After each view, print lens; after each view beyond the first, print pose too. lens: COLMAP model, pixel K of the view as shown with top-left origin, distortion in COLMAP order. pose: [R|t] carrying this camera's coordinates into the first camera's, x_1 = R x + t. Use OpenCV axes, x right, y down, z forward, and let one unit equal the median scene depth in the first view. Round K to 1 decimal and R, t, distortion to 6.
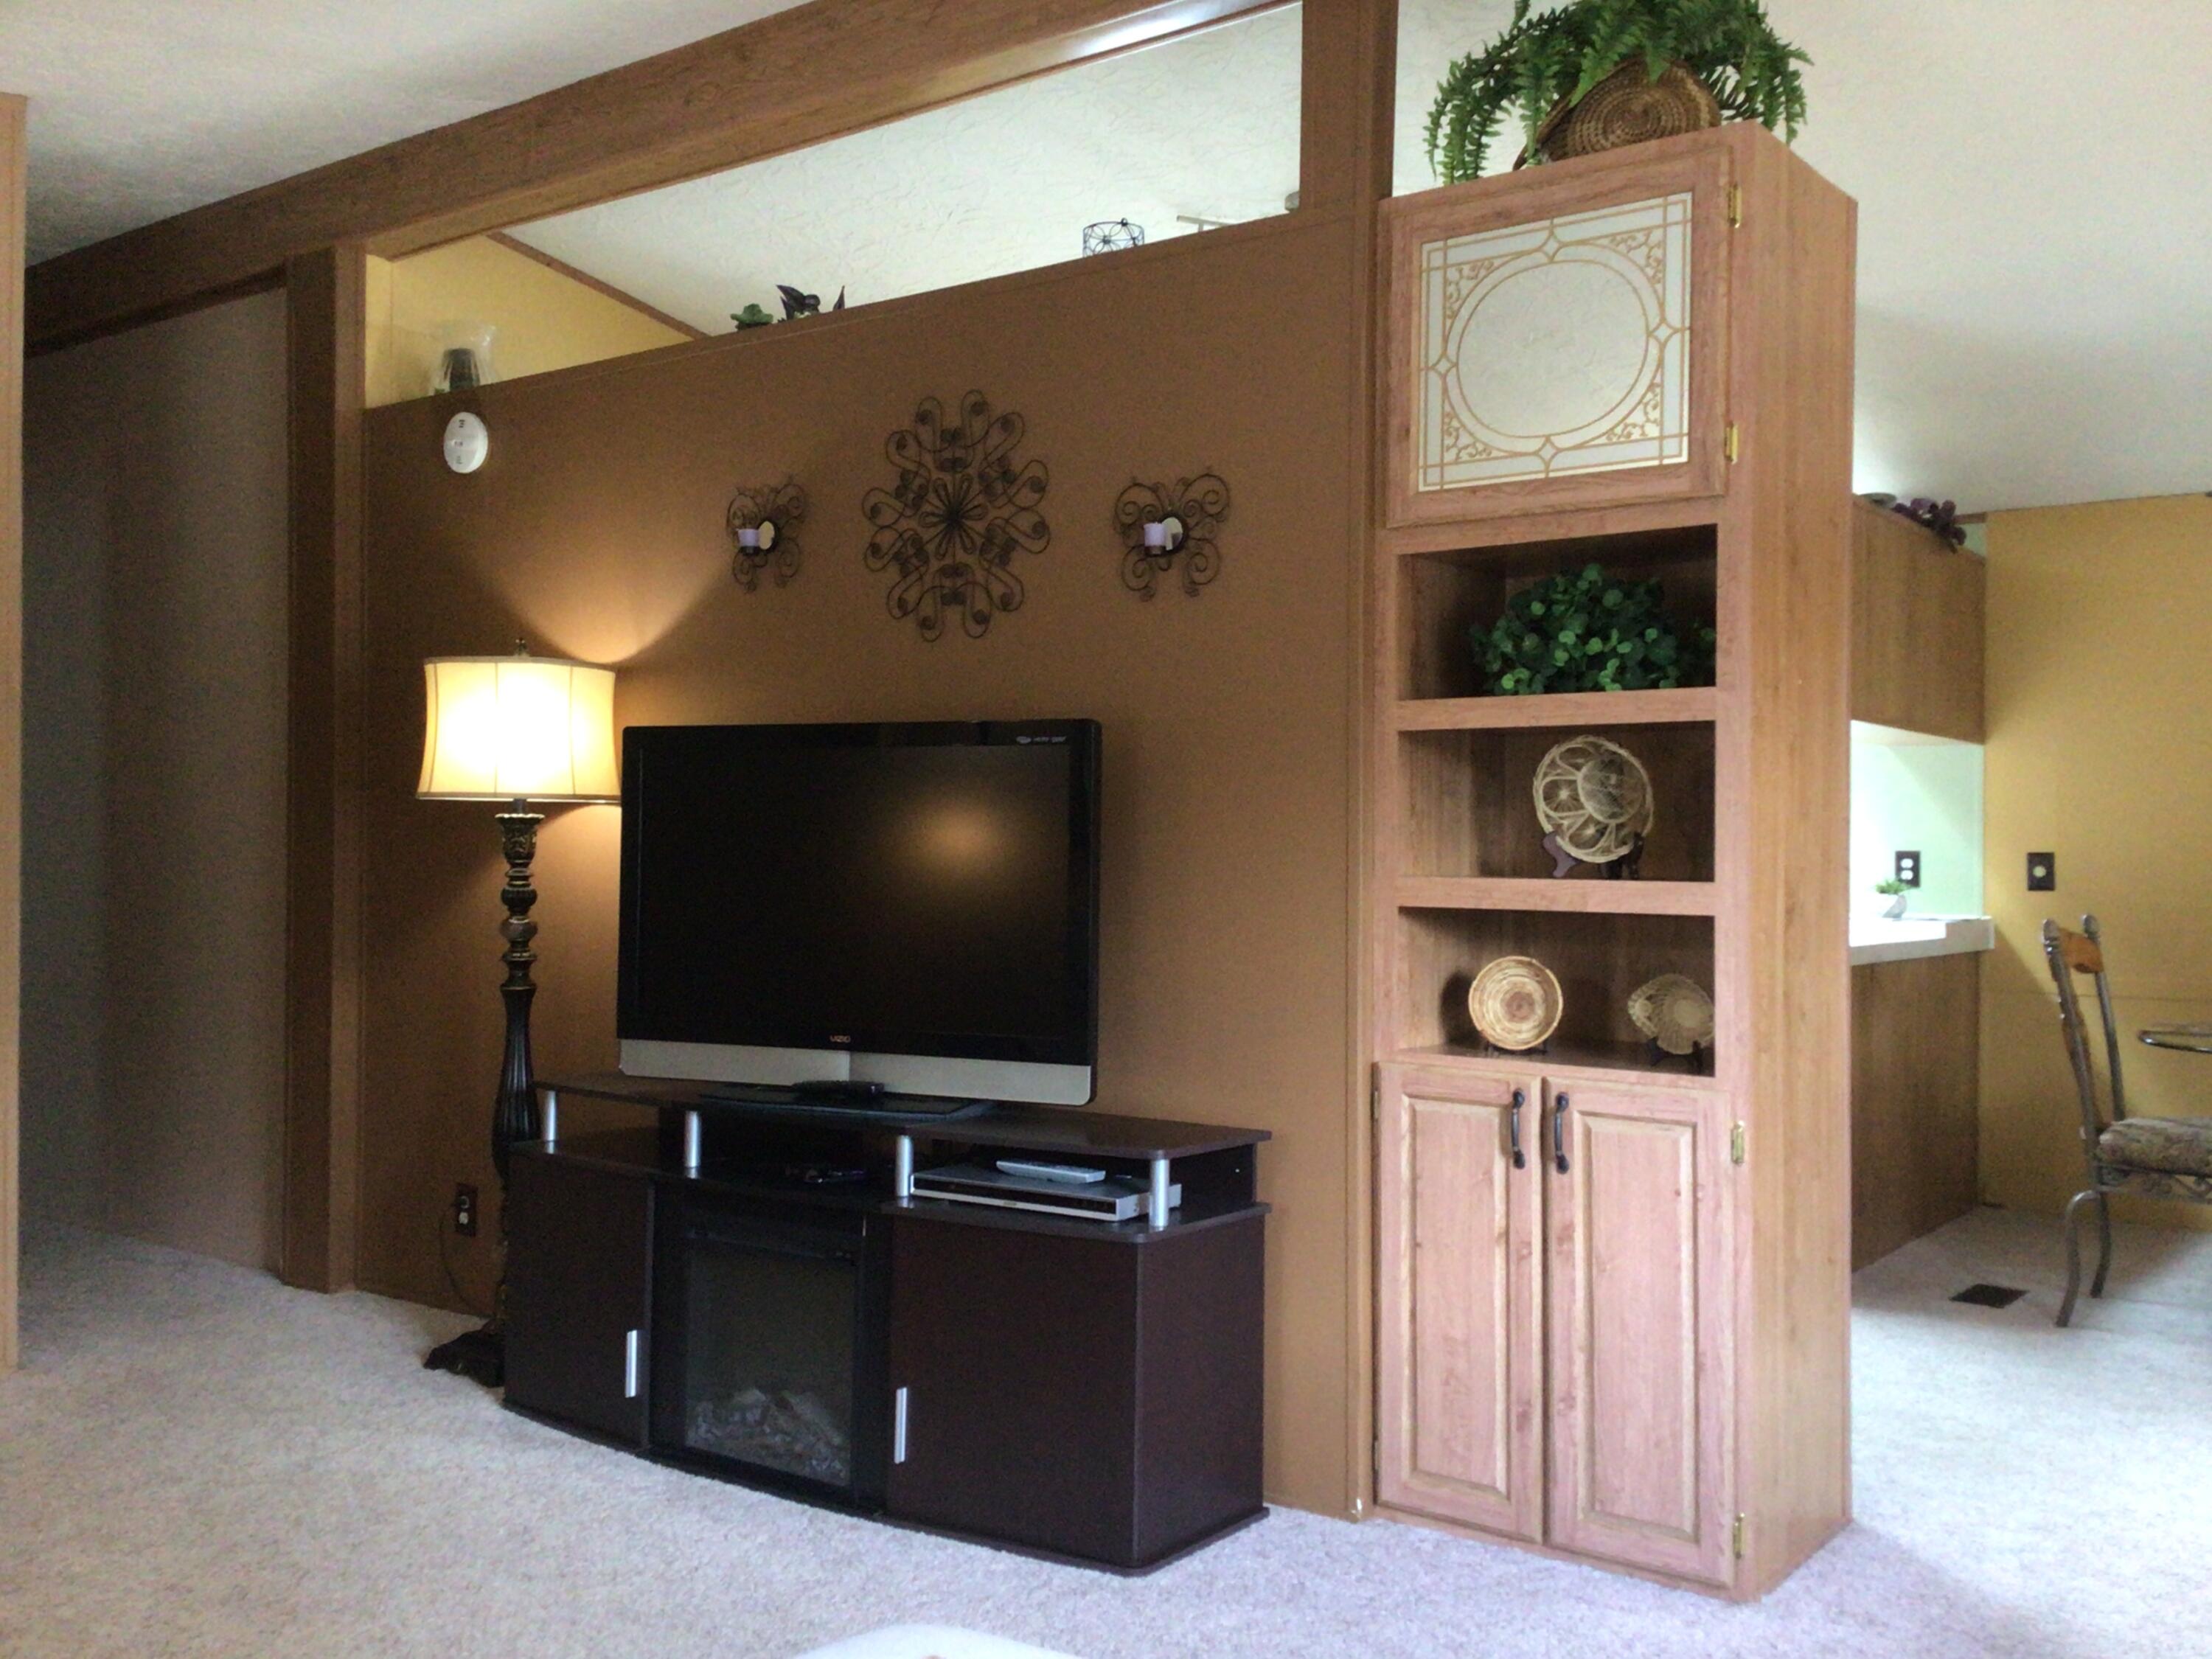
lens RADIAL K [[2010.6, 0, 1106.0], [0, 2010.6, 848.4], [0, 0, 1]] dist [0.107142, -0.181689]
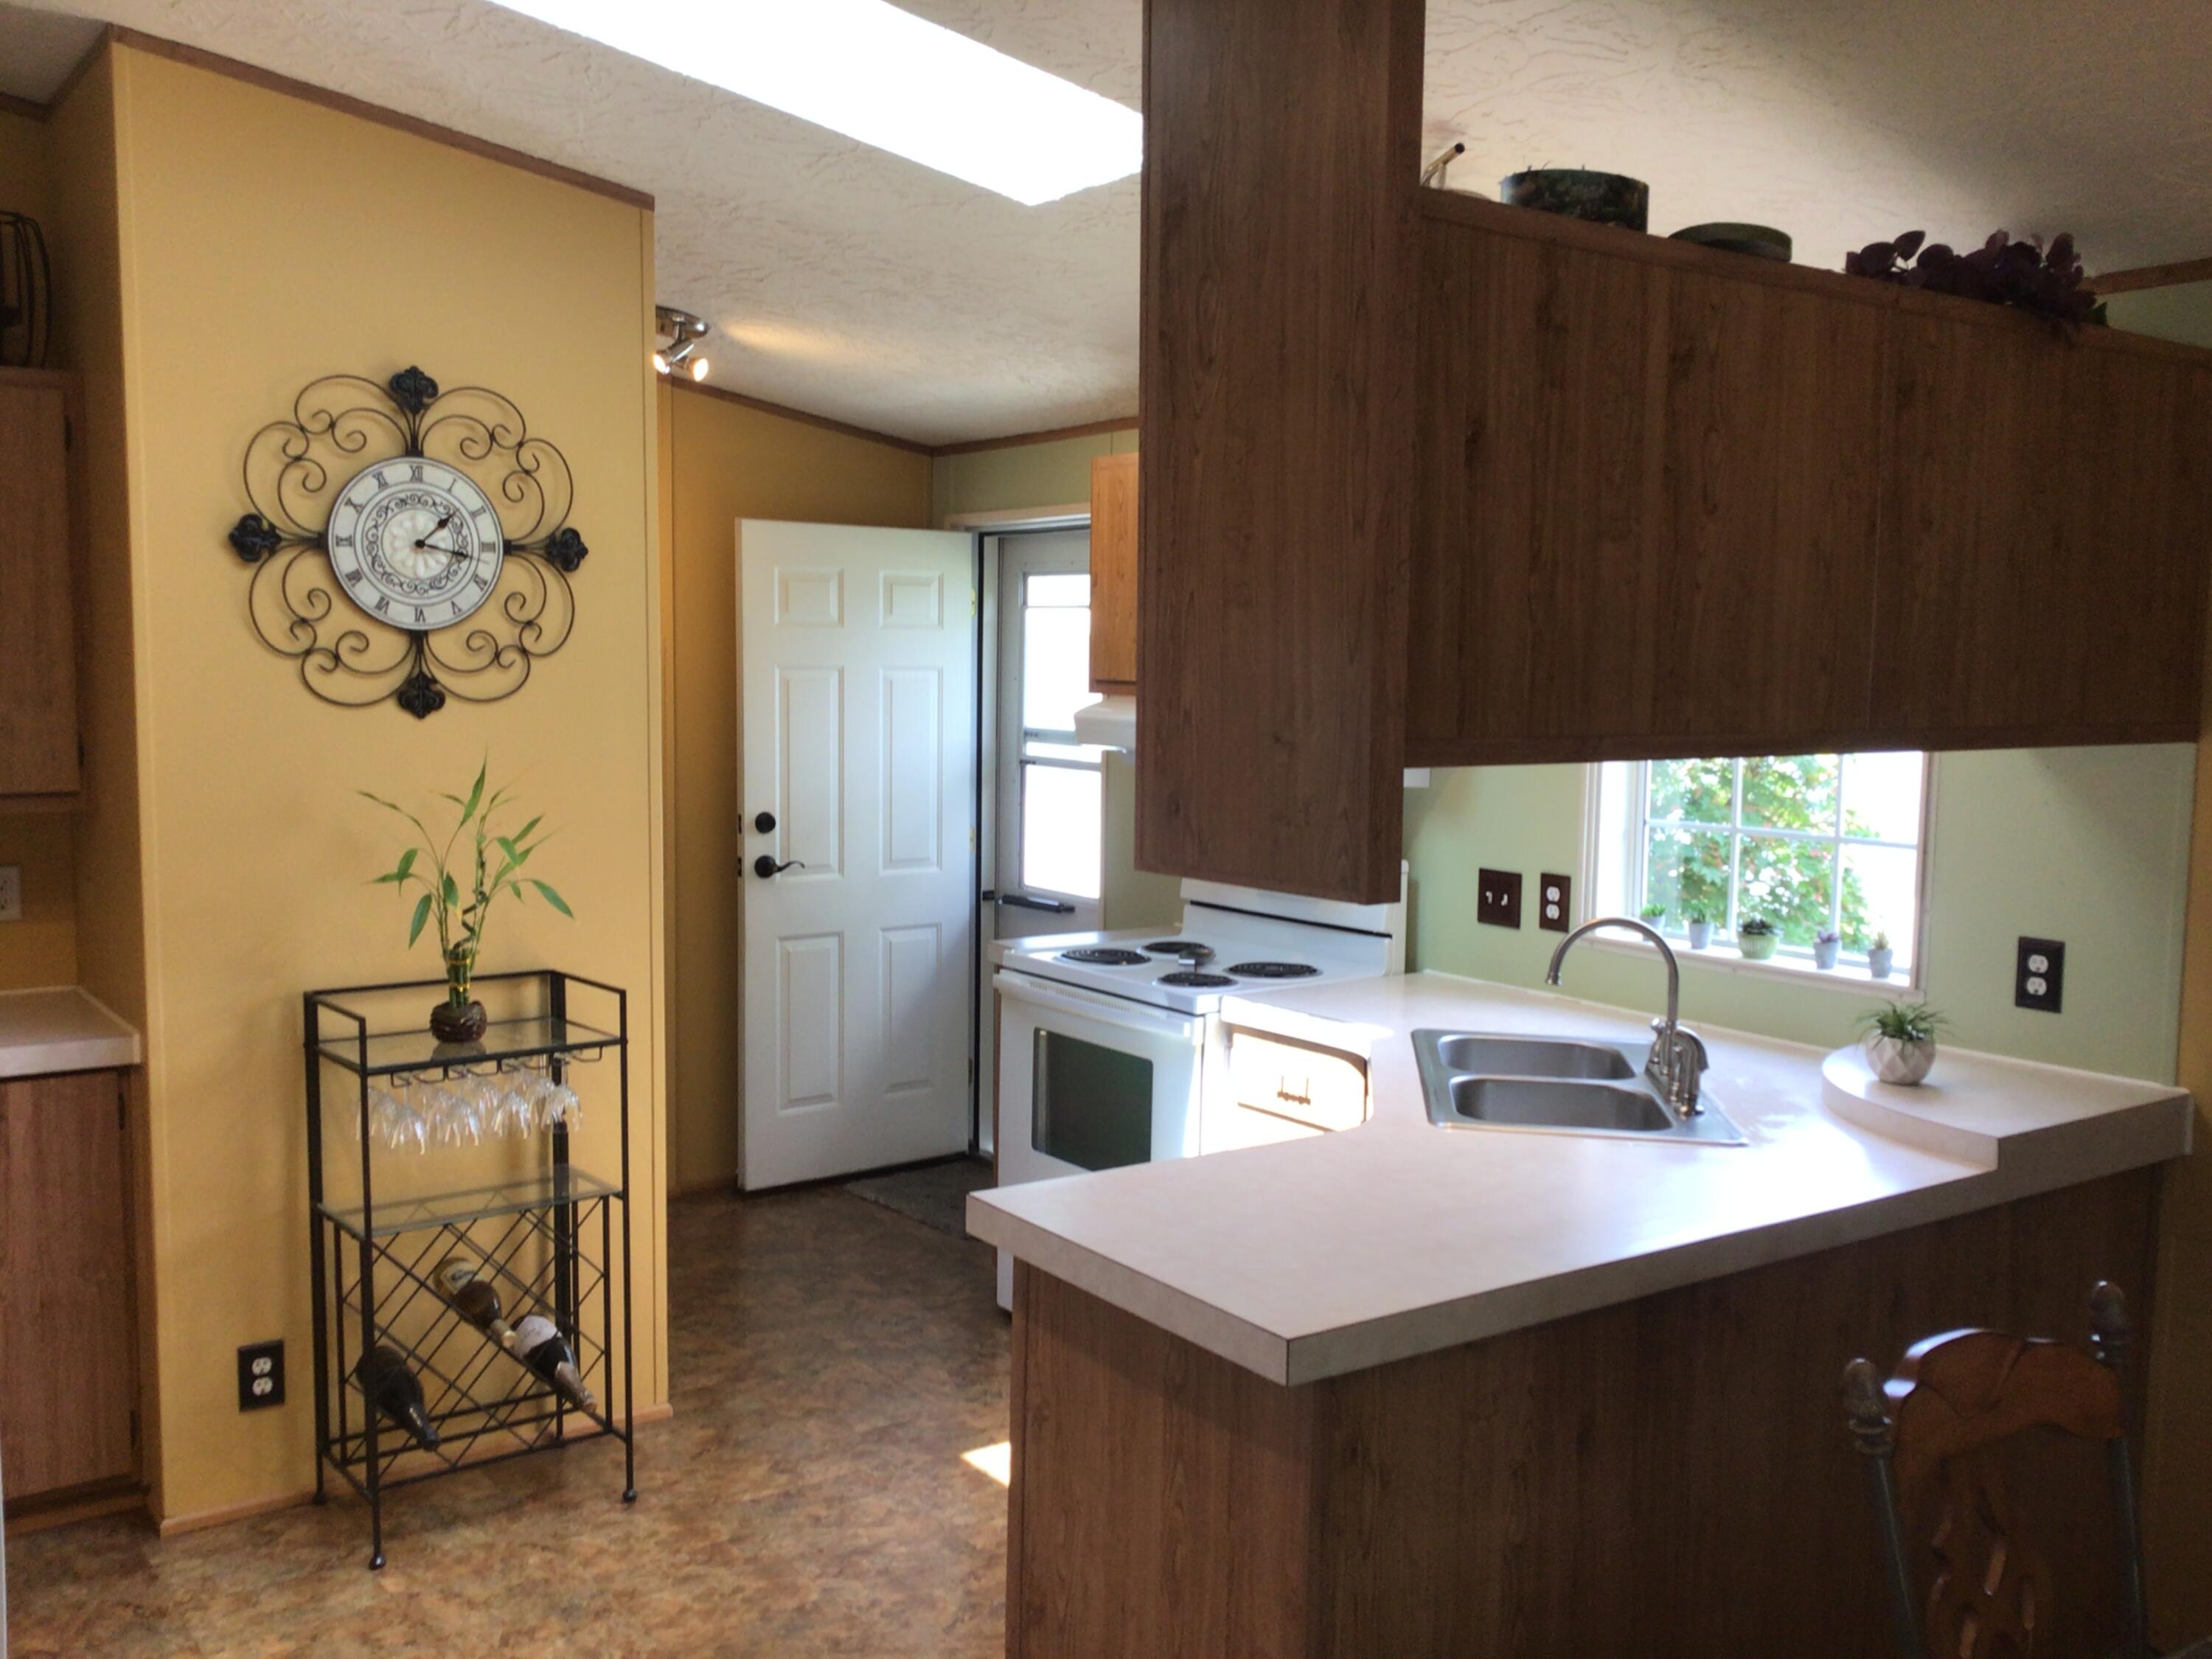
lens RADIAL K [[1951.2, 0, 1128.0], [0, 1951.2, 830.5], [0, 0, 1]] dist [0.102920, -0.162275]
pose [[0.952968, 0.032689, -0.301303, 0.350457], [-0.004917, 0.995703, 0.092472, -0.076663], [0.303031, -0.086641, 0.949034, 0.497454]]
